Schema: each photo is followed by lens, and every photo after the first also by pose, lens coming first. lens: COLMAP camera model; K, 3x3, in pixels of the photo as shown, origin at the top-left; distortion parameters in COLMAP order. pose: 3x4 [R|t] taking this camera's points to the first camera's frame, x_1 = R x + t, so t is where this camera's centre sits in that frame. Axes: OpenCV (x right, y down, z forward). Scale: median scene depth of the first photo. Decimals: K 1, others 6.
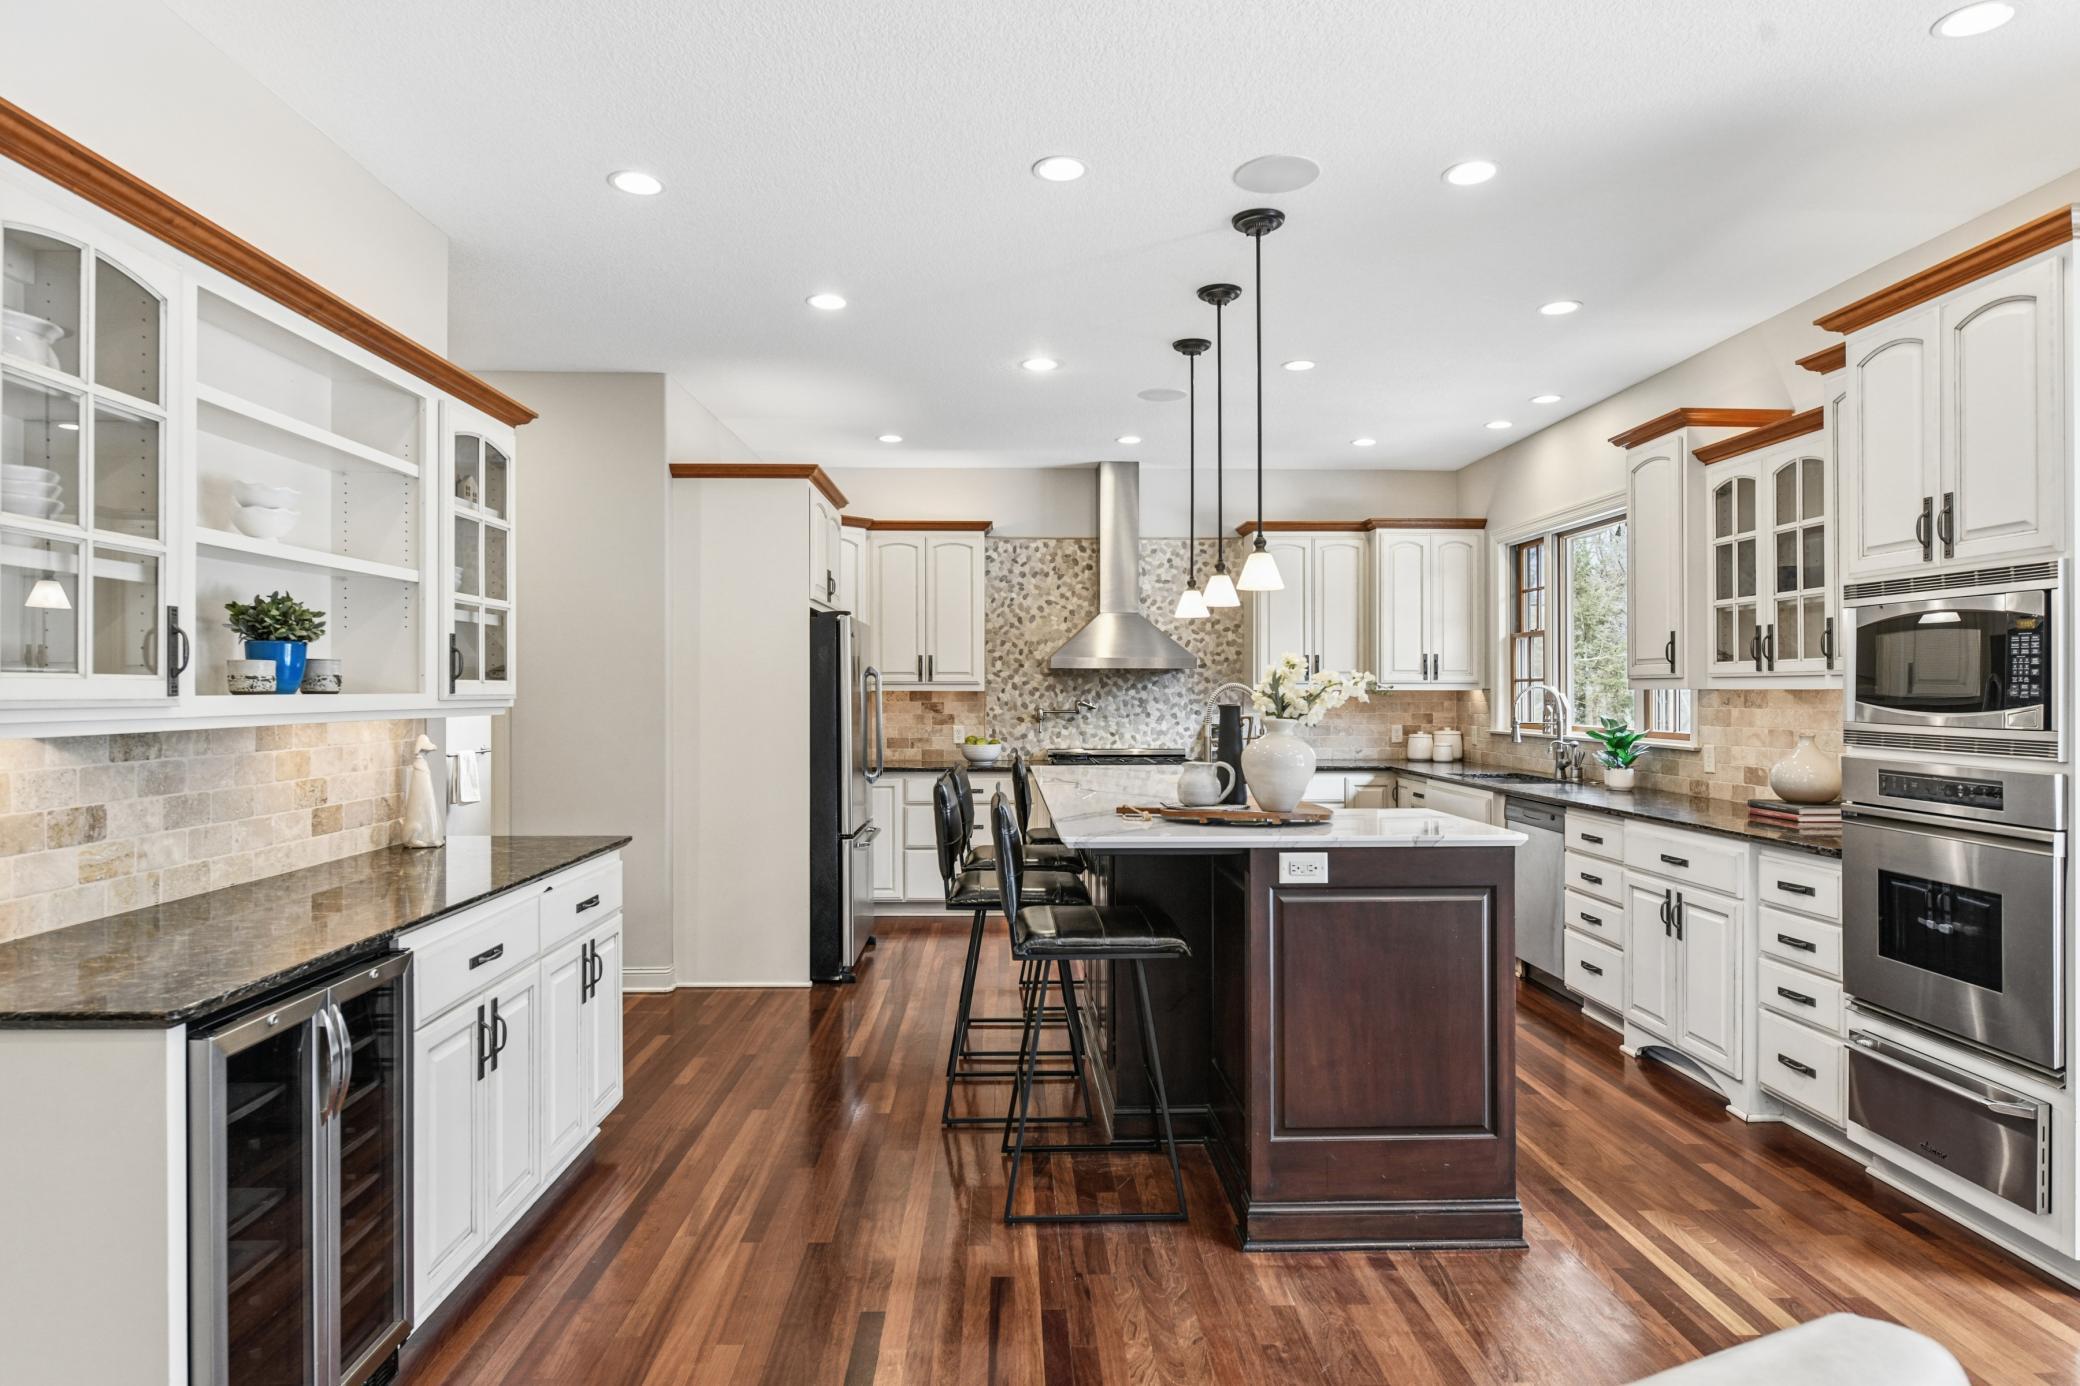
lens RADIAL K [[1089.6, 0, 1040.0], [0, 1089.6, 693.0], [0, 0, 1]] dist [-0.006299, -0.000476]
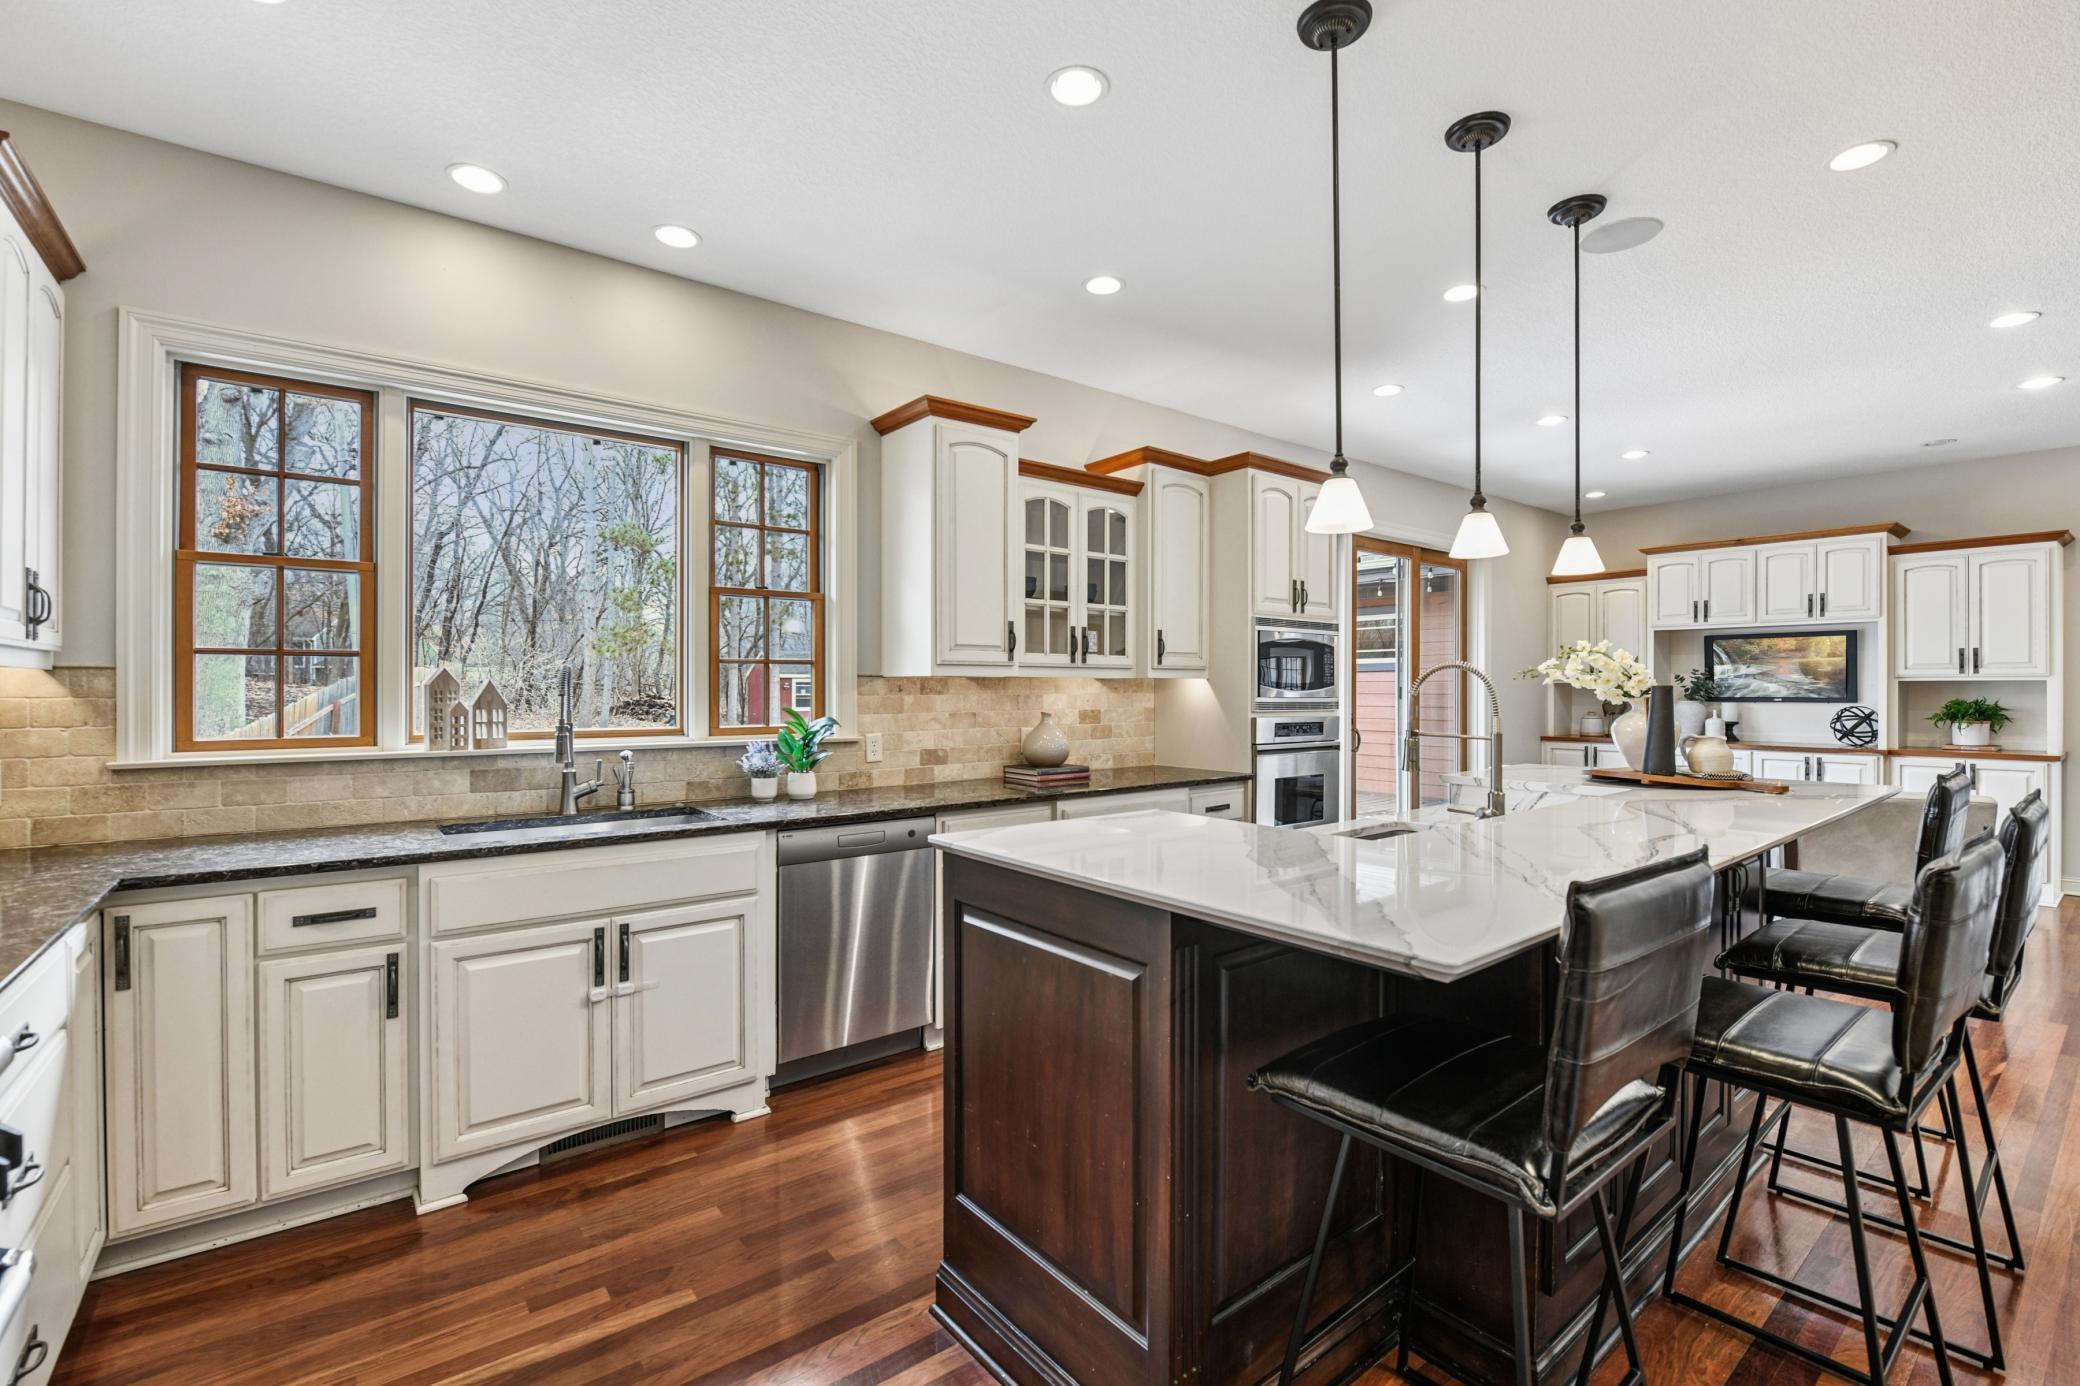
lens RADIAL K [[908.9, 0, 1040.0], [0, 908.9, 693.0], [0, 0, 1]] dist [-0.002739, -0.000455]
pose [[-0.590832, 0.002492, 0.806791, -0.161409], [0.004162, 0.999991, -0.000040, 0.014641], [-0.806784, 0.003334, -0.590837, 1.650038]]
